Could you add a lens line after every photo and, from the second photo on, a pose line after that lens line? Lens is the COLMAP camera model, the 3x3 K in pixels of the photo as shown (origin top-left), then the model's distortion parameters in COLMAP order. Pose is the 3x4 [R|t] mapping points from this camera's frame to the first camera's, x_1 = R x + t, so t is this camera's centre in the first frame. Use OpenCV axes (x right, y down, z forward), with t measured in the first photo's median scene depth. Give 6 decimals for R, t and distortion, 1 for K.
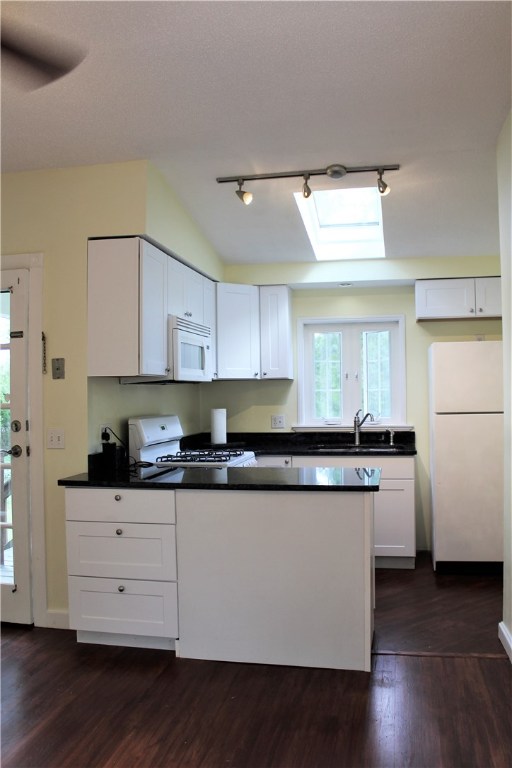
lens RADIAL K [[641.7, 0, 256.8], [0, 641.7, 373.0], [0, 0, 1]] dist [-0.222502, 0.149124]
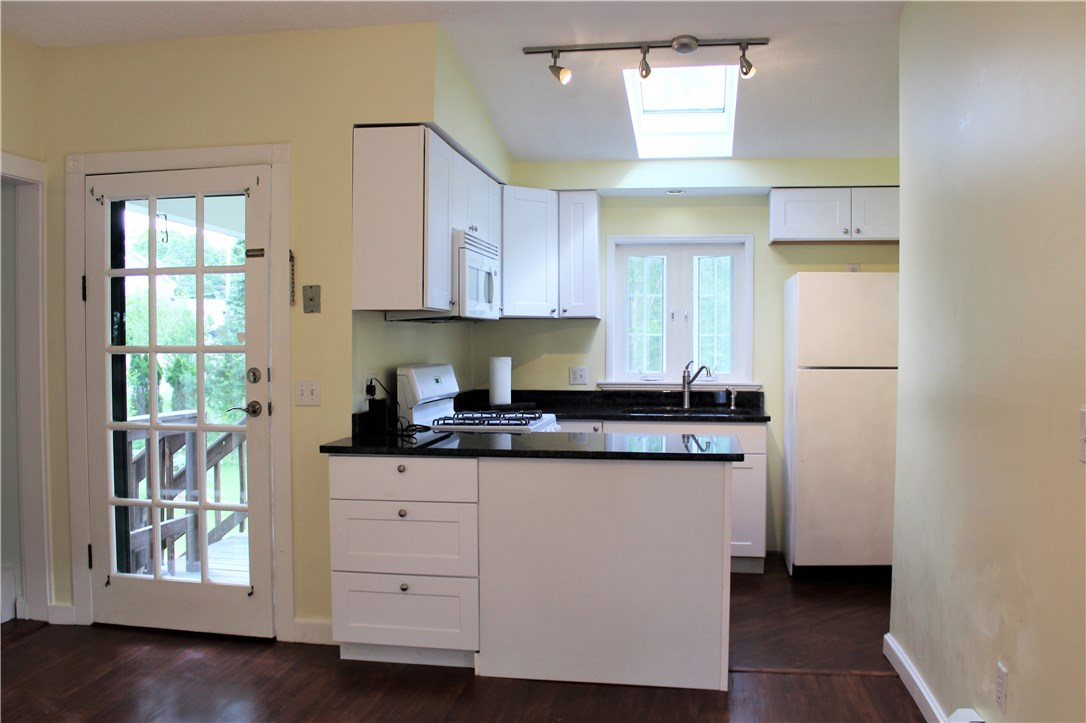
lens RADIAL K [[907.3, 0, 543.0], [0, 907.3, 361.5], [0, 0, 1]] dist [-0.222502, 0.149124]
pose [[0.999508, 0.013718, 0.028203, -0.067482], [-0.015263, 0.998353, 0.055311, 0.004165], [-0.027397, -0.055714, 0.998071, -0.073957]]
